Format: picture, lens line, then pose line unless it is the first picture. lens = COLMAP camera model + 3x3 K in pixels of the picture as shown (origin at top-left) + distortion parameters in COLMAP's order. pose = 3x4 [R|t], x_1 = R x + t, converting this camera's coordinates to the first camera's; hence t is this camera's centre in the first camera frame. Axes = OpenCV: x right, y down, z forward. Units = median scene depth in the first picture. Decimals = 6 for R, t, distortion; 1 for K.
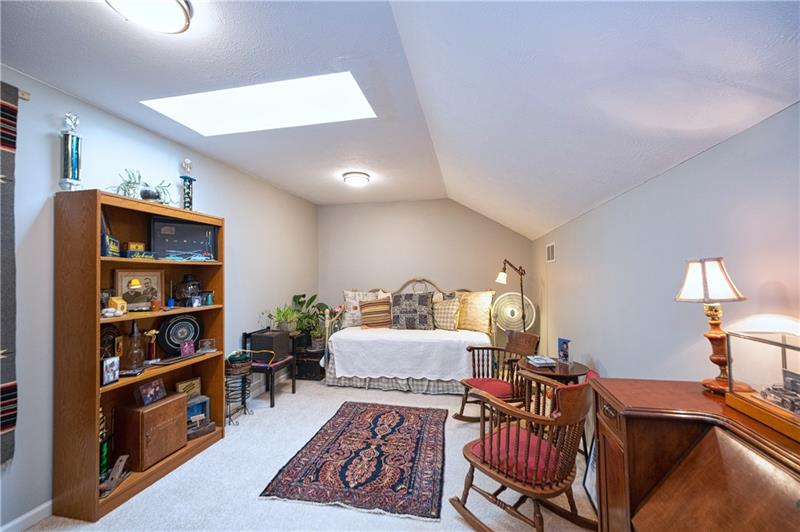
lens RADIAL K [[323.2, 0, 399.5], [0, 323.2, 267.6], [0, 0, 1]] dist [0.017991, -0.002690]
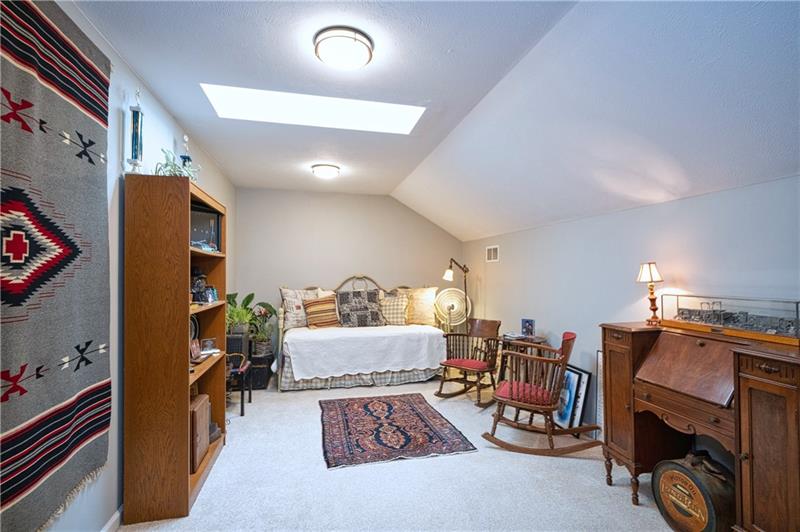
lens RADIAL K [[405.6, 0, 404.3], [0, 405.6, 268.5], [0, 0, 1]] dist [0.030575, 0.001784]
pose [[0.899765, 0.014962, 0.436118, -0.449981], [-0.017838, 0.999838, 0.002500, 0.008846], [-0.436009, -0.010029, 0.899886, -0.194815]]
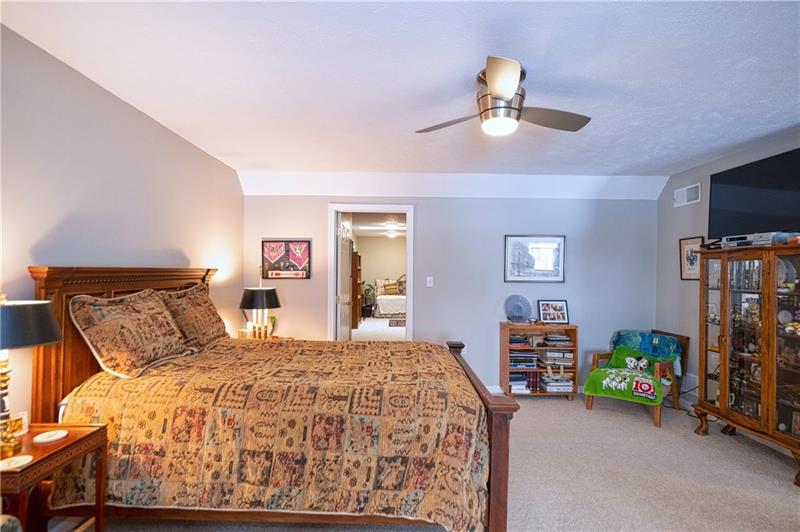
lens RADIAL K [[390.2, 0, 401.9], [0, 390.2, 265.0], [0, 0, 1]] dist [-0.000519, -0.000023]
pose [[0.970450, 0.017921, 0.240637, -0.799675], [-0.020689, 0.999746, 0.008978, -0.065866], [-0.240415, -0.013692, 0.970574, -2.023241]]
